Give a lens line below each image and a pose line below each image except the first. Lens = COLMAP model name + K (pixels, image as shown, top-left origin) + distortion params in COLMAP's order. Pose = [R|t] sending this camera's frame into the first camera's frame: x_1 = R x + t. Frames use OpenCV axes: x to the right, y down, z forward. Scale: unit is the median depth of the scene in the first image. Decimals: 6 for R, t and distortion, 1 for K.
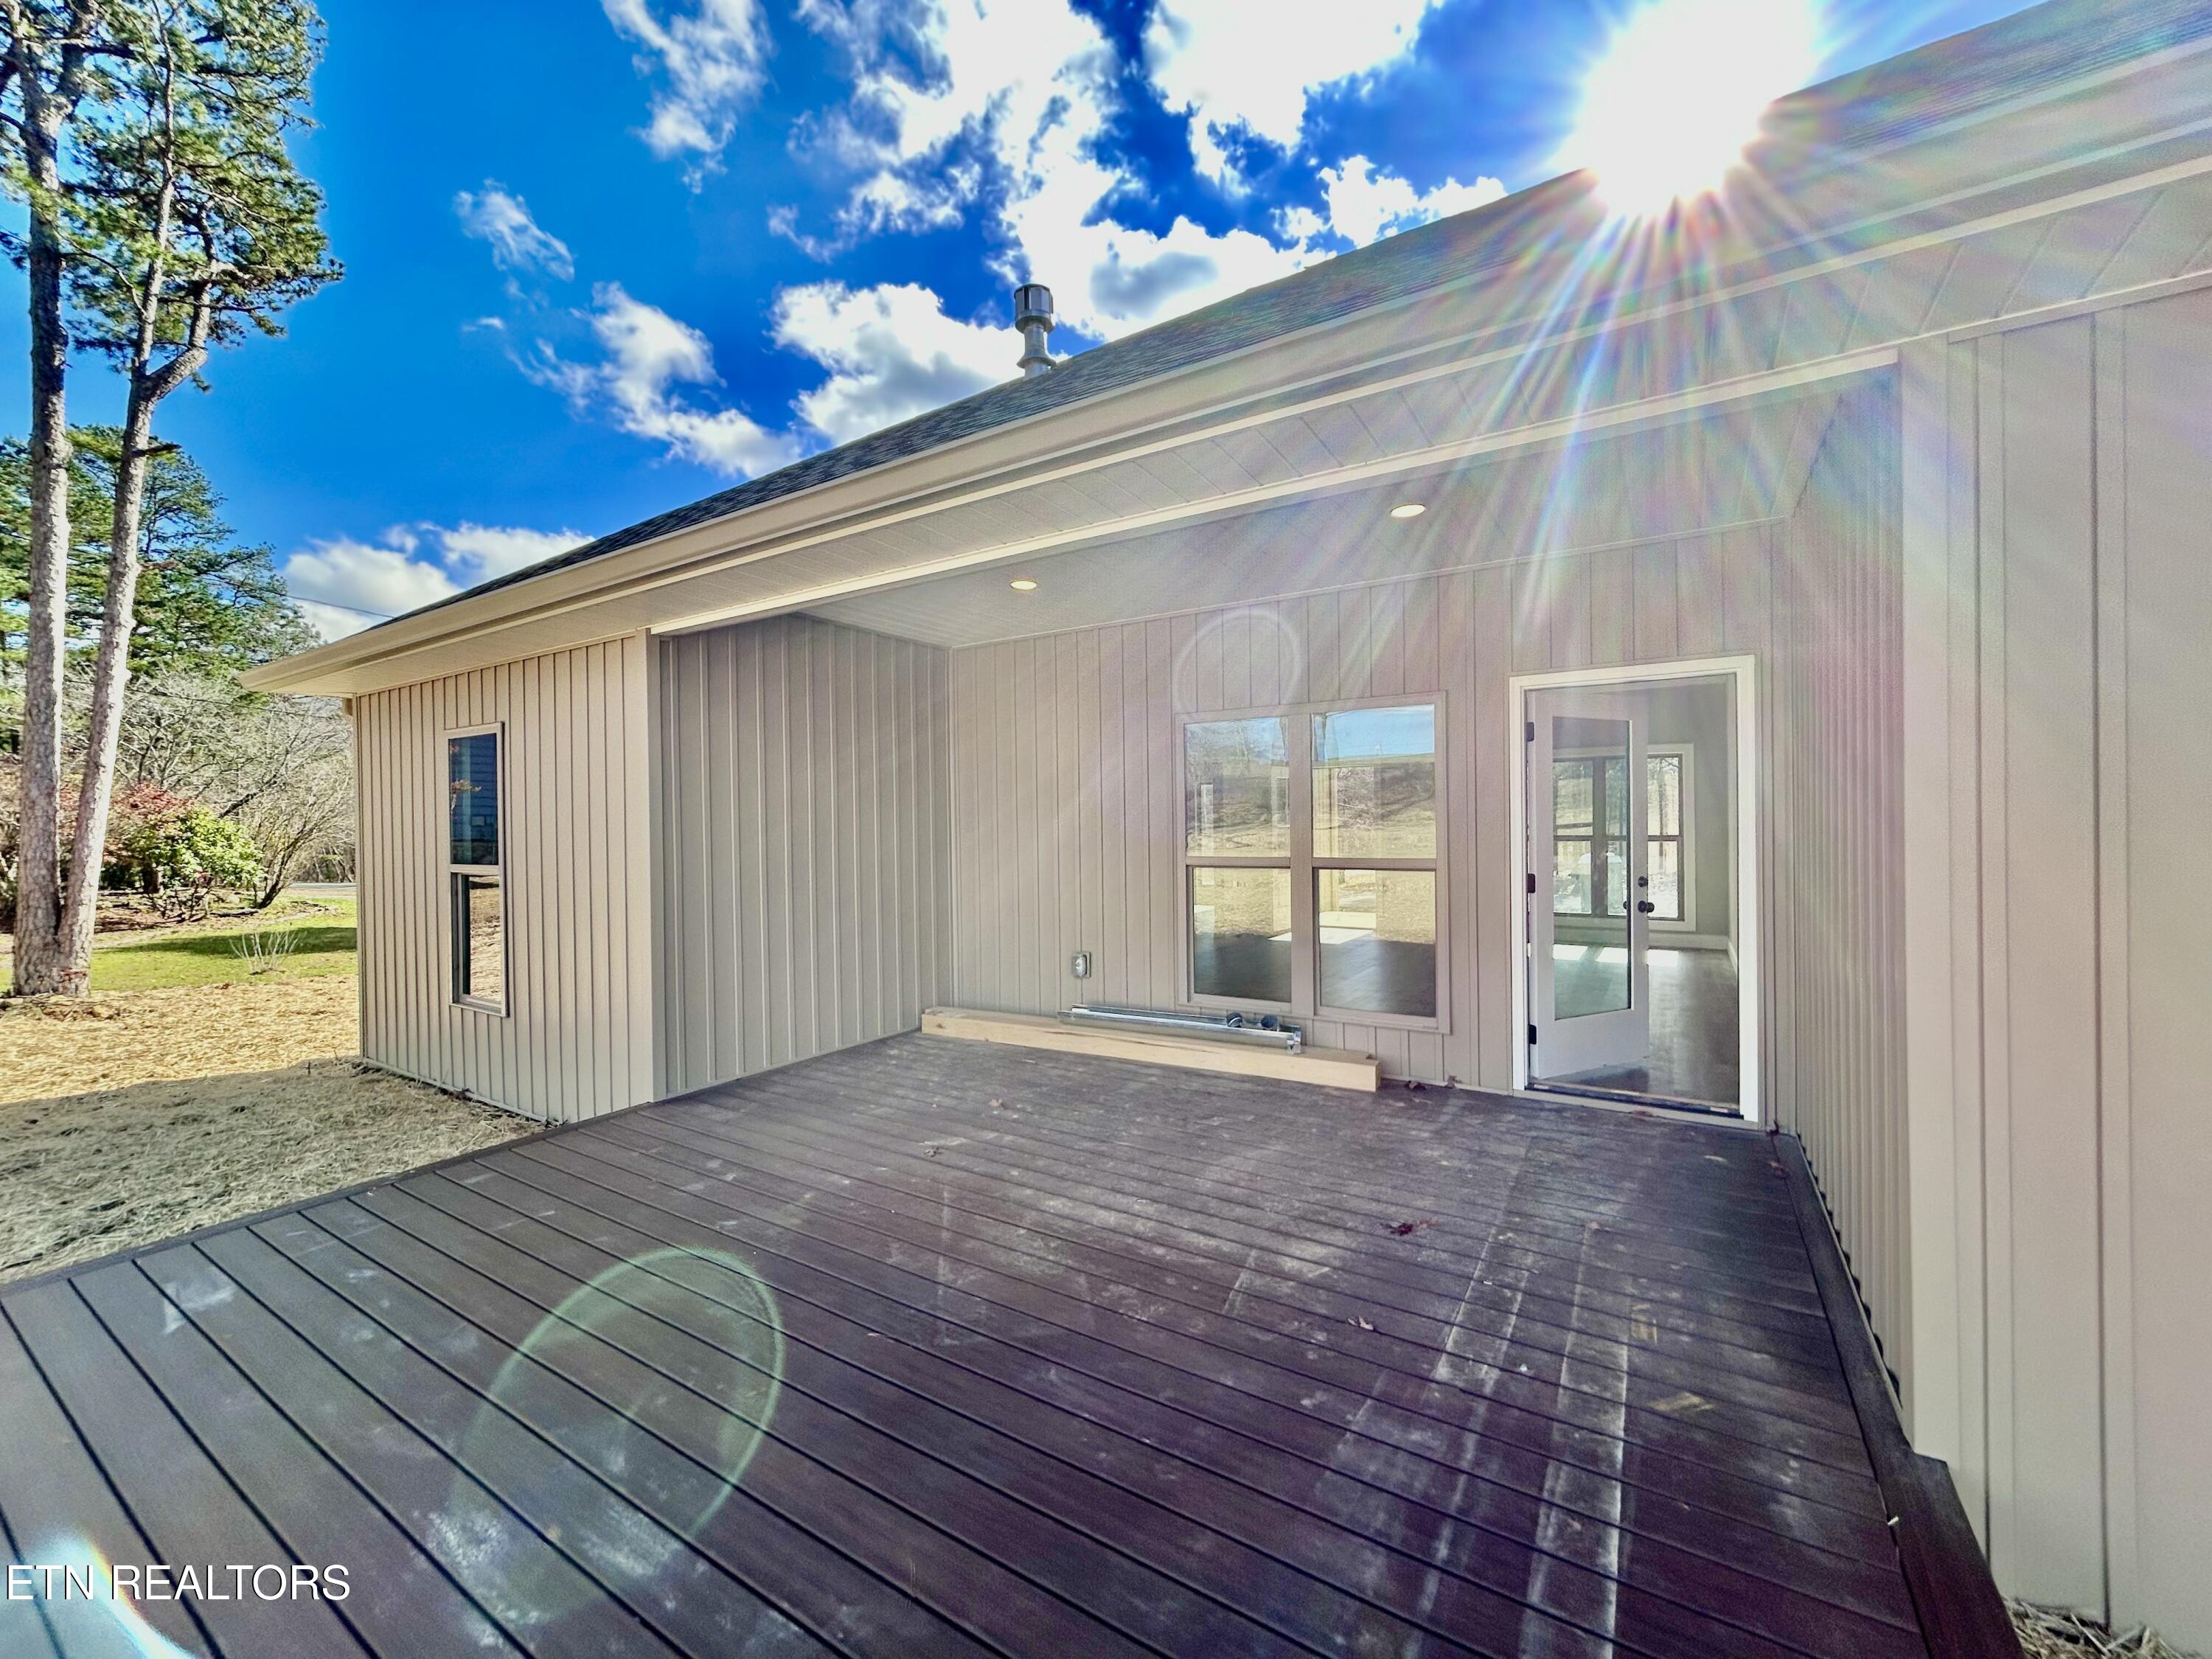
lens RADIAL K [[893.7, 0, 1101.5], [0, 893.7, 826.6], [0, 0, 1]] dist [0.003276, -0.000092]
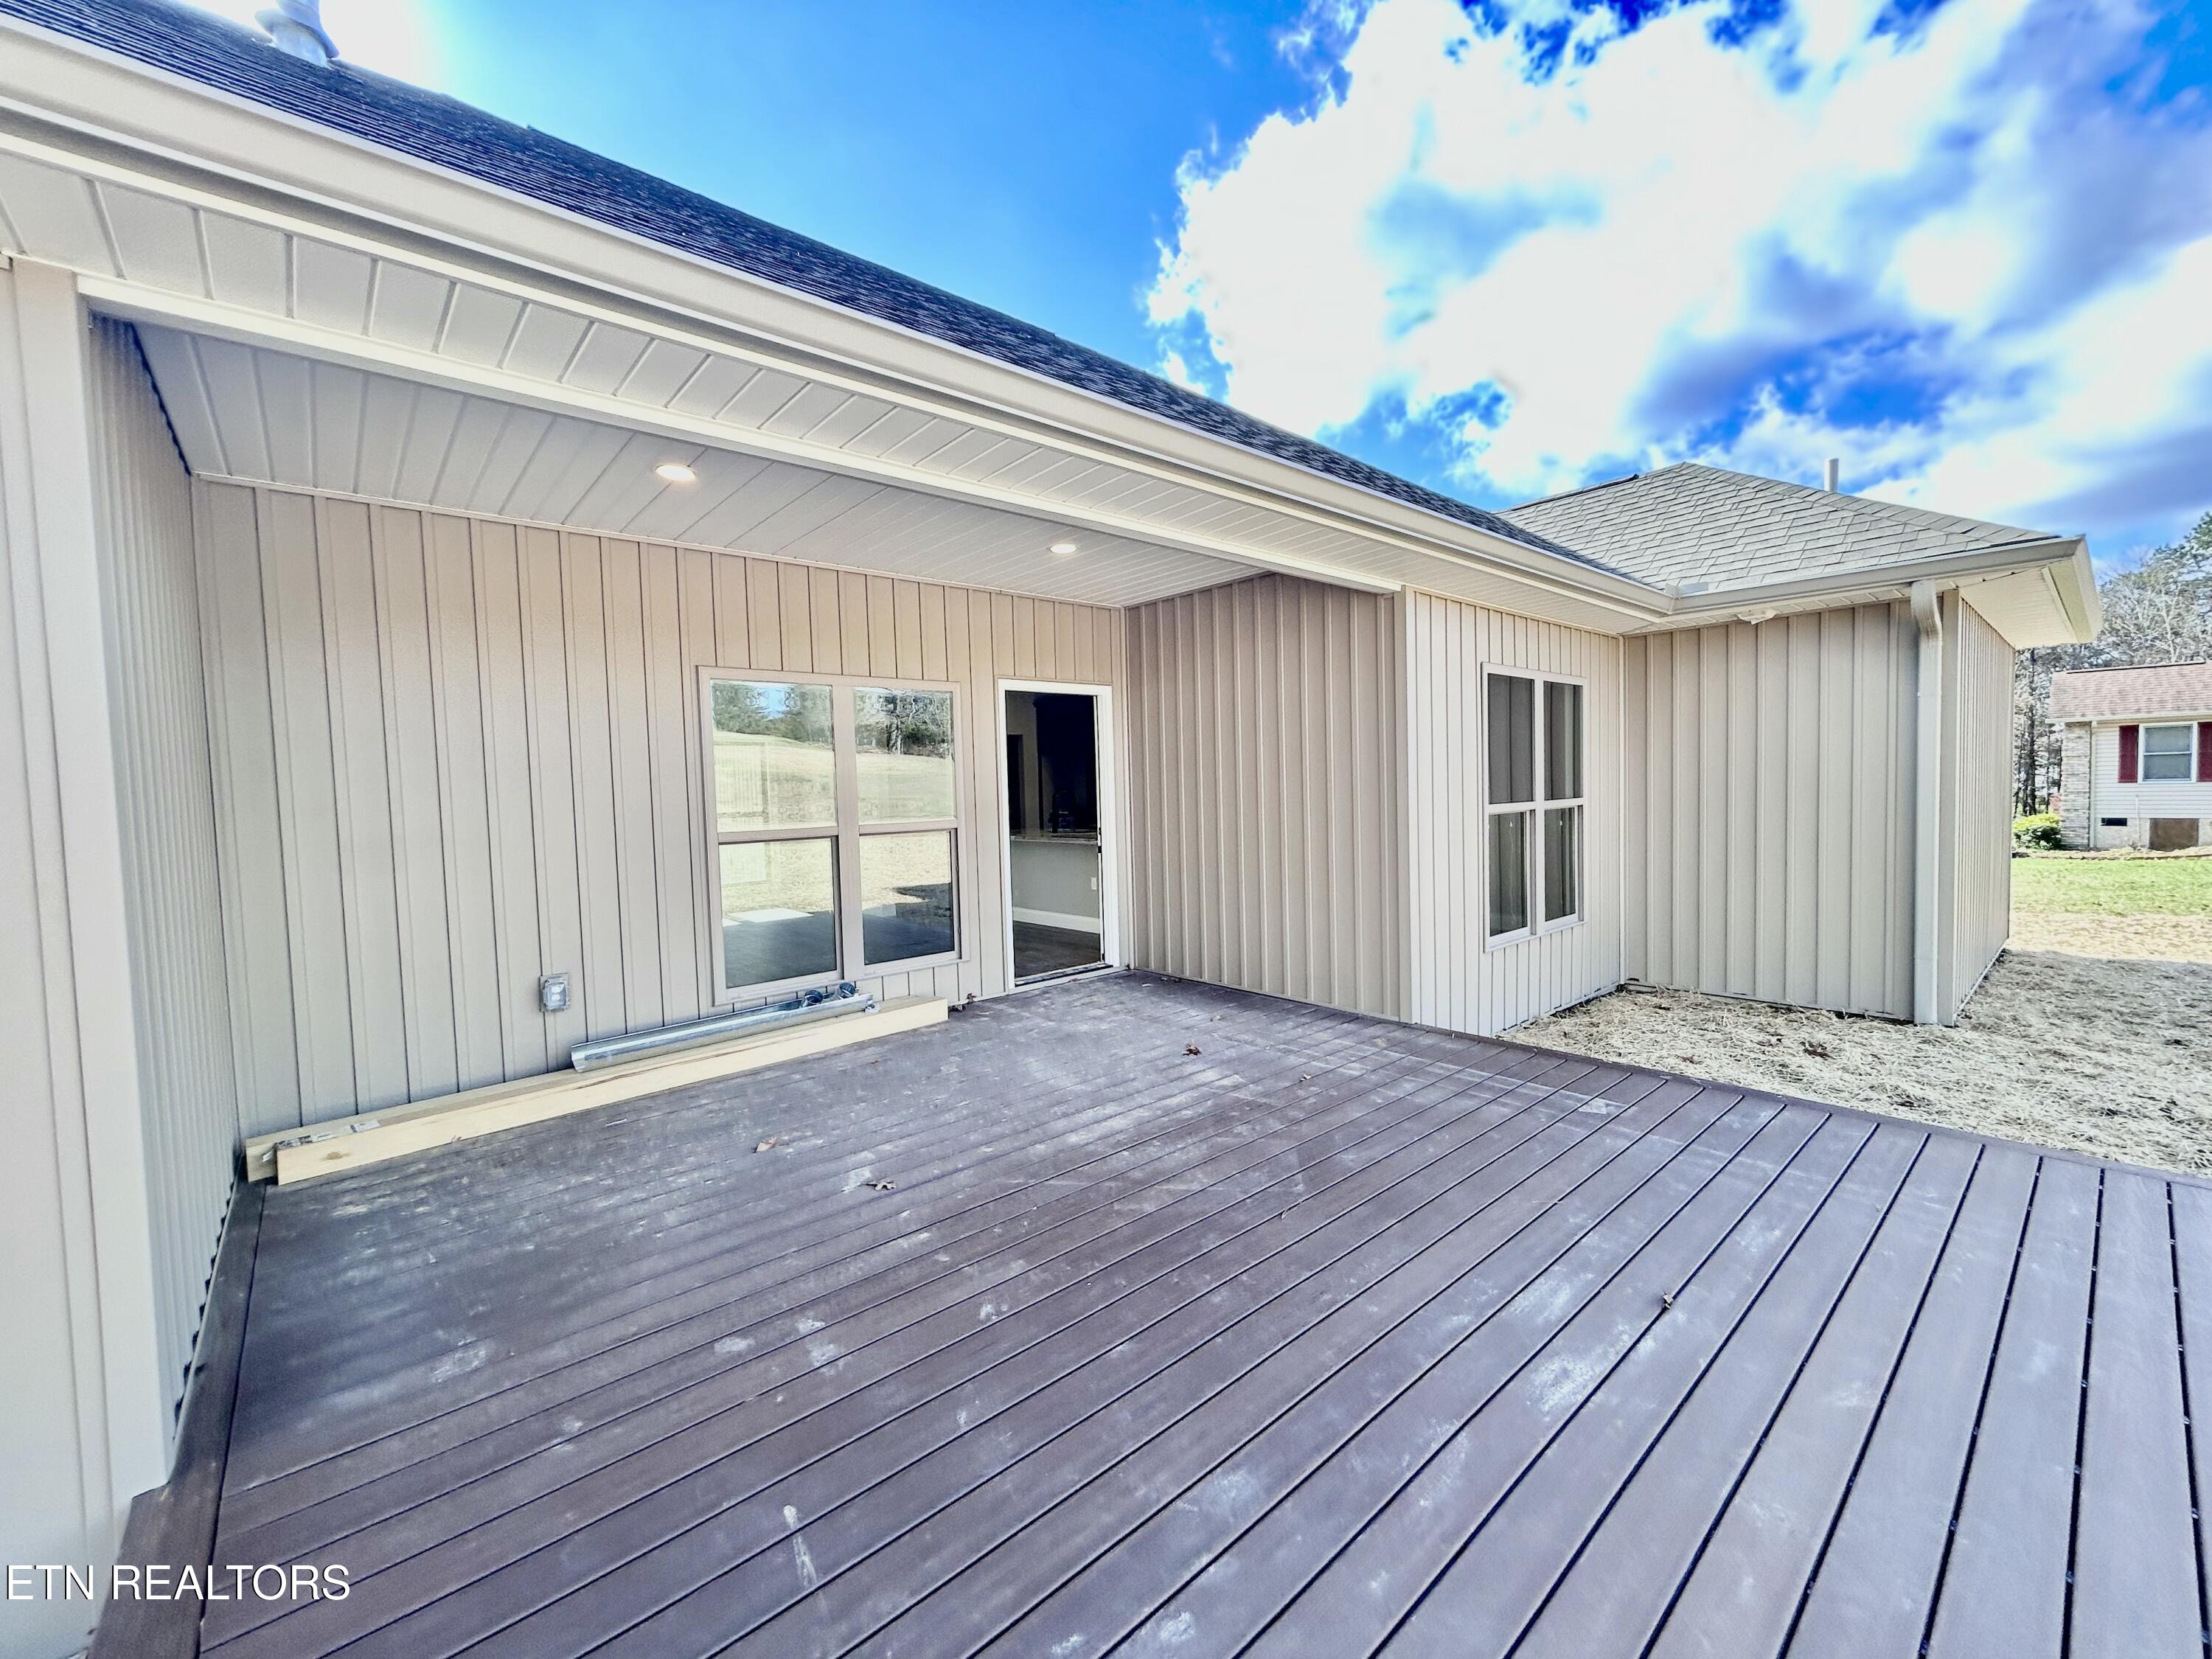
lens RADIAL K [[893.7, 0, 1094.2], [0, 893.7, 828.3], [0, 0, 1]] dist [0.003276, -0.000092]
pose [[0.289197, -0.040127, 0.956428, -0.965366], [0.030504, 0.999000, 0.032689, 0.017376], [-0.956784, 0.019721, 0.290132, 0.610582]]
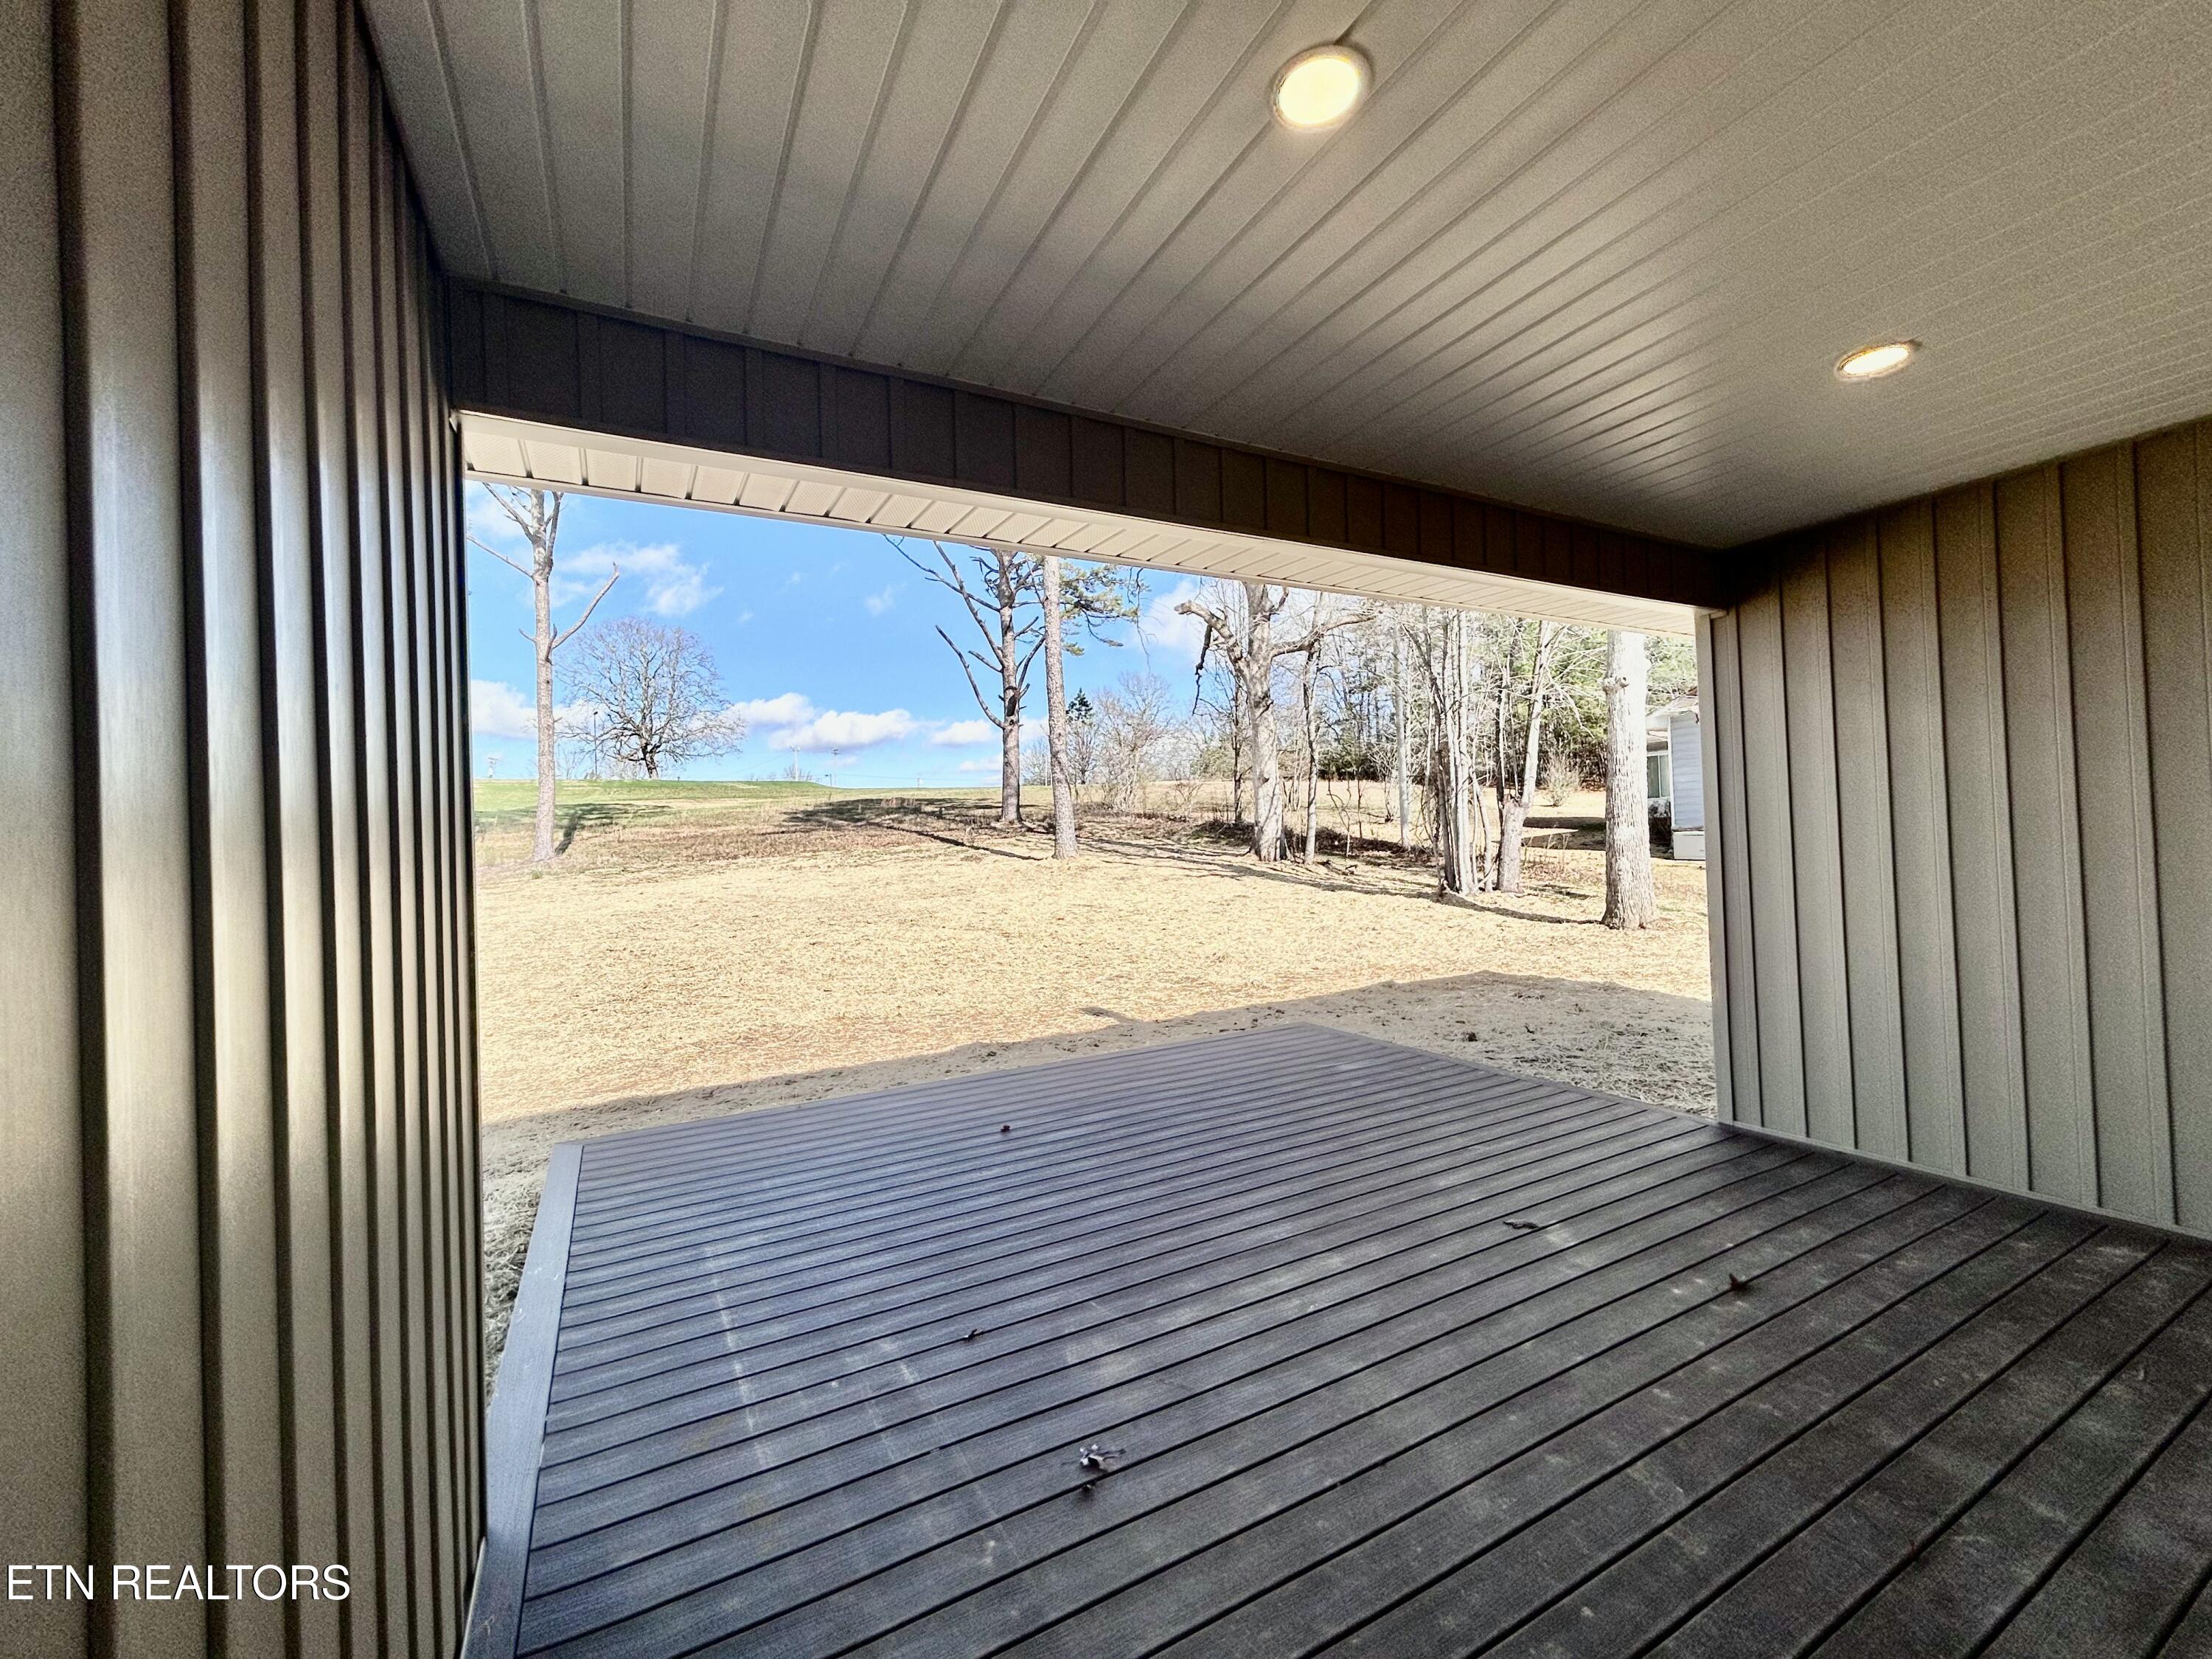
lens RADIAL K [[893.7, 0, 1114.9], [0, 893.7, 829.7], [0, 0, 1]] dist [0.003276, -0.000092]
pose [[-0.474412, 0.014332, -0.880186, 0.780991], [0.032679, 0.999465, -0.001340, -0.020882], [0.879696, -0.029399, -0.474627, 1.147259]]
